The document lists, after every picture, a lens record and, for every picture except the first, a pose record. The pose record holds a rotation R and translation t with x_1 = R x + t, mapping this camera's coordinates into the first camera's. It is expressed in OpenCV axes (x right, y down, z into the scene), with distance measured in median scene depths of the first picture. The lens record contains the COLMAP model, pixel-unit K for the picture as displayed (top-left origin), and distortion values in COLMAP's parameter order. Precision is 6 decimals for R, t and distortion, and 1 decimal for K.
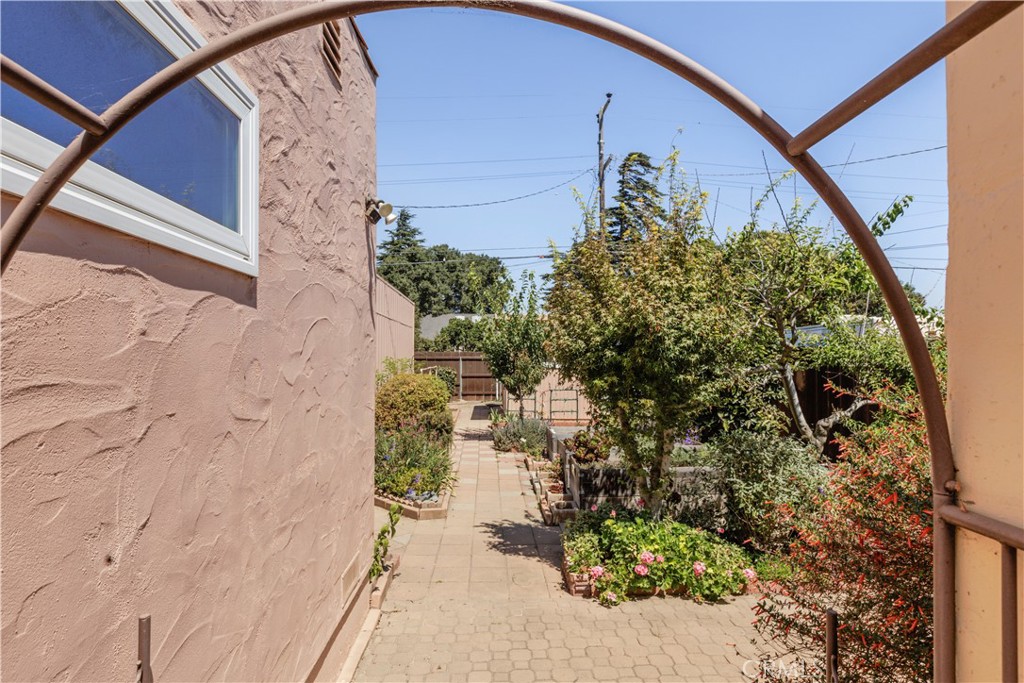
lens RADIAL K [[564.3, 0, 509.2], [0, 564.3, 345.6], [0, 0, 1]] dist [-0.000354, -0.000016]
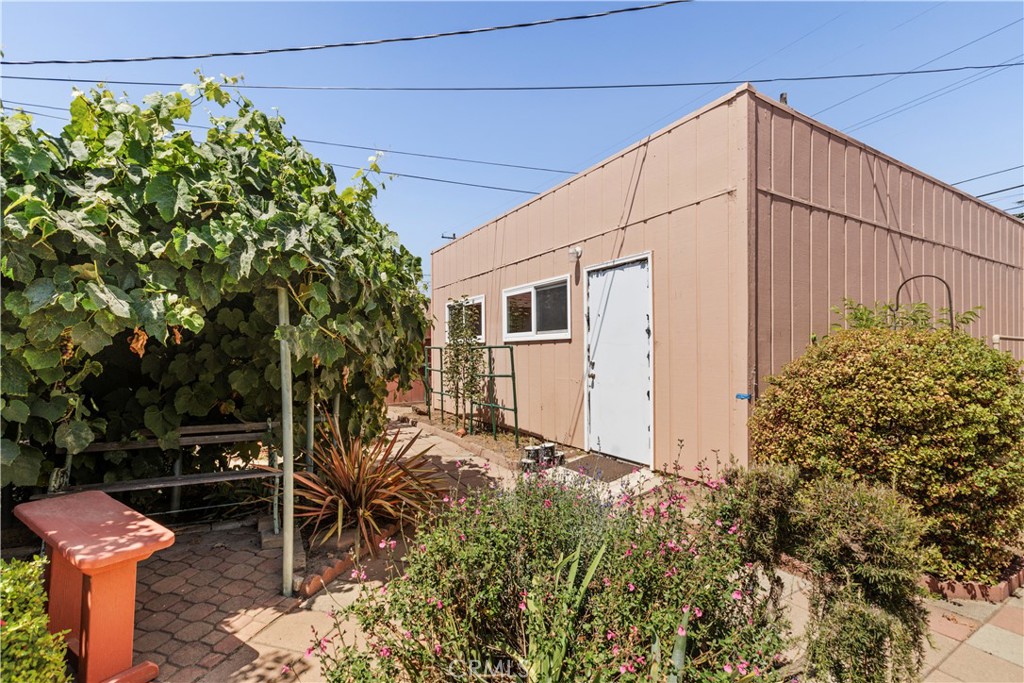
lens RADIAL K [[470.0, 0, 507.2], [0, 470.0, 351.6], [0, 0, 1]] dist [0.000894, -0.000172]
pose [[0.475278, 0.000517, -0.879836, -0.008647], [0.019444, 0.999749, 0.011091, 0.019983], [0.879621, -0.022379, 0.475149, 0.237813]]
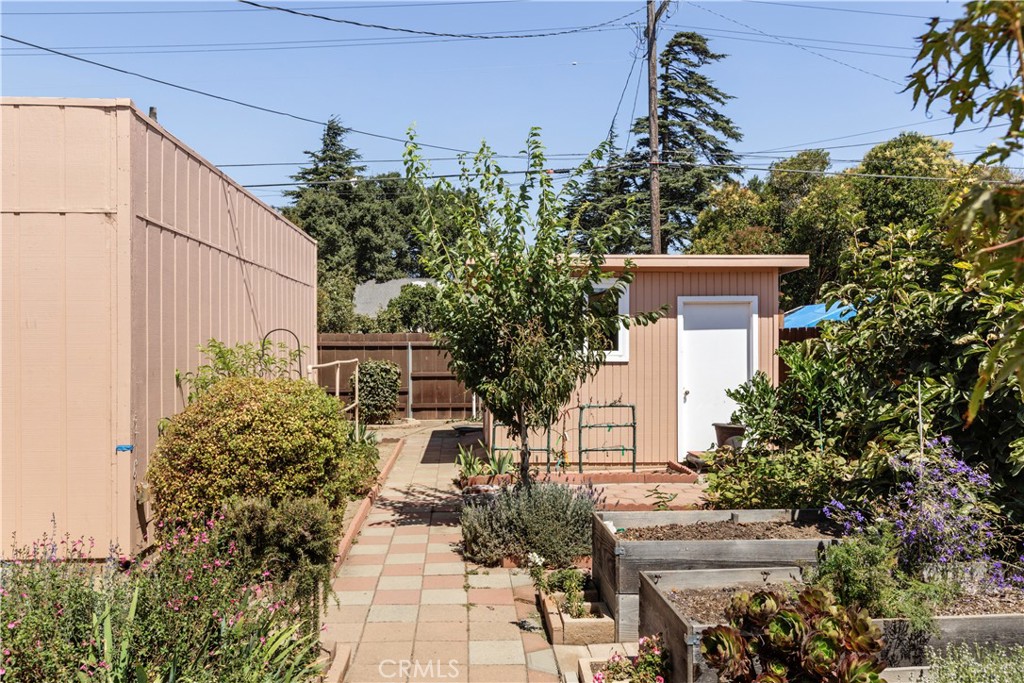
lens RADIAL K [[810.6, 0, 510.2], [0, 810.6, 342.6], [0, 0, 1]] dist [-0.005876, -0.004034]
pose [[0.999801, -0.004909, 0.019315, -0.000519], [0.004572, 0.999837, 0.017455, 0.005284], [-0.019398, -0.017363, 0.999661, 0.151051]]
